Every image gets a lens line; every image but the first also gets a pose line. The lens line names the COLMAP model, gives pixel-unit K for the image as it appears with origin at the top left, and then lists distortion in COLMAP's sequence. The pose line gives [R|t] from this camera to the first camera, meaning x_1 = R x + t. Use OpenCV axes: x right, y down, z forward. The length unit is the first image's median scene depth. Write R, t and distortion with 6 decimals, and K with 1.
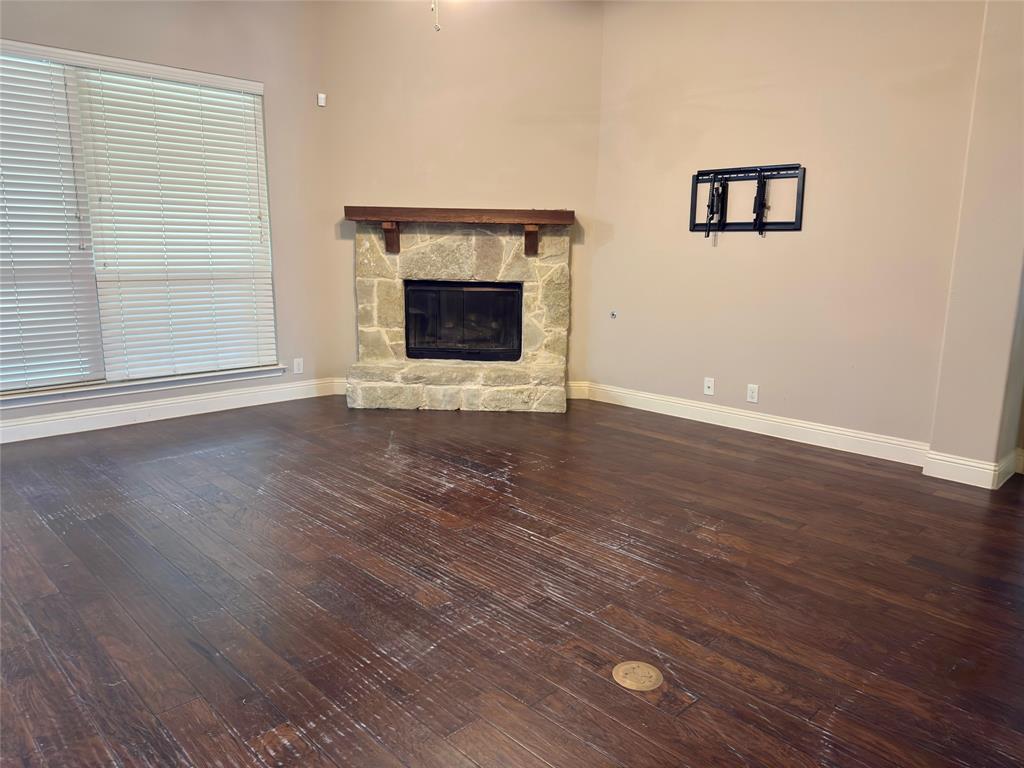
lens RADIAL K [[723.4, 0, 523.1], [0, 723.4, 383.8], [0, 0, 1]] dist [0.067347, -0.083597]
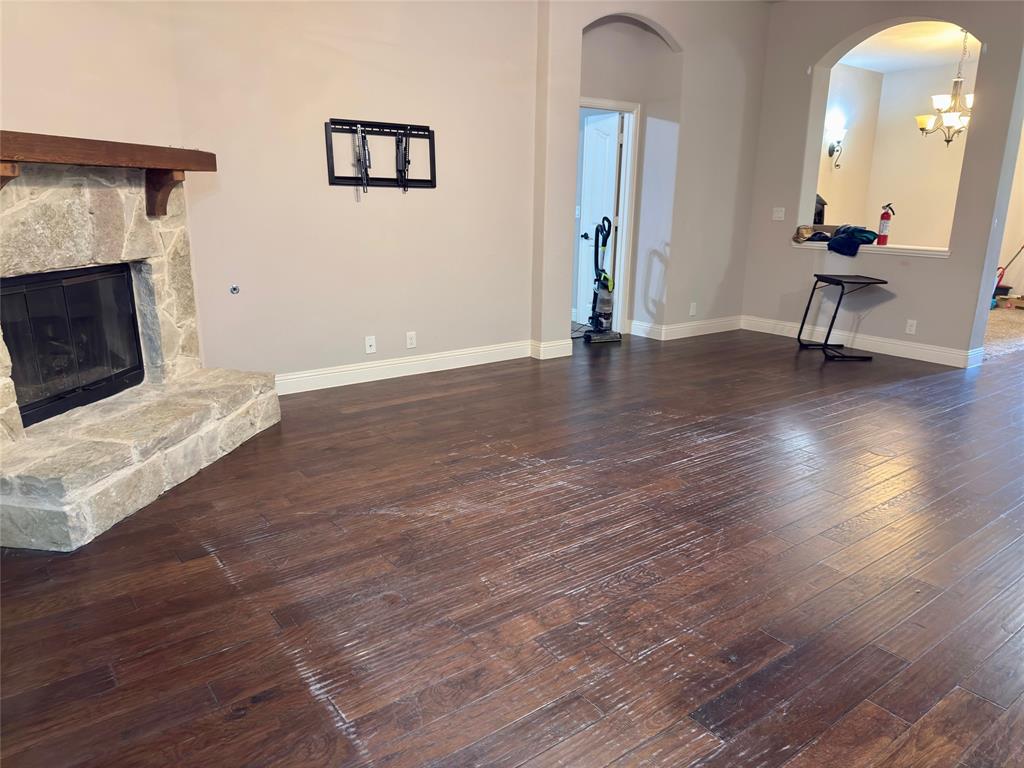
lens RADIAL K [[723.4, 0, 520.8], [0, 723.4, 383.4], [0, 0, 1]] dist [0.067347, -0.083597]
pose [[0.116459, -0.262201, 0.957960, -0.653616], [0.173506, 0.955063, 0.240315, -0.141864], [-0.977923, 0.138225, 0.156719, 0.621704]]
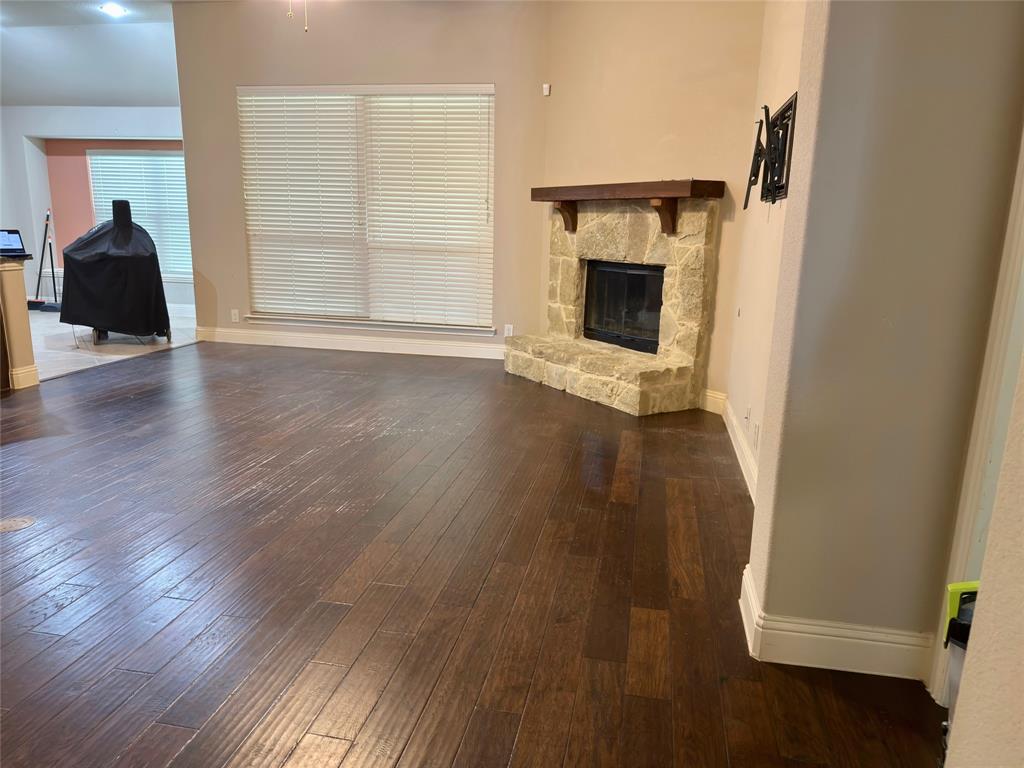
lens RADIAL K [[723.4, 0, 515.3], [0, 723.4, 392.4], [0, 0, 1]] dist [0.067347, -0.083597]
pose [[0.564432, 0.183963, -0.804720, 0.670920], [-0.173604, 0.979503, 0.102153, -0.051611], [0.807018, 0.082044, 0.584800, 0.374186]]
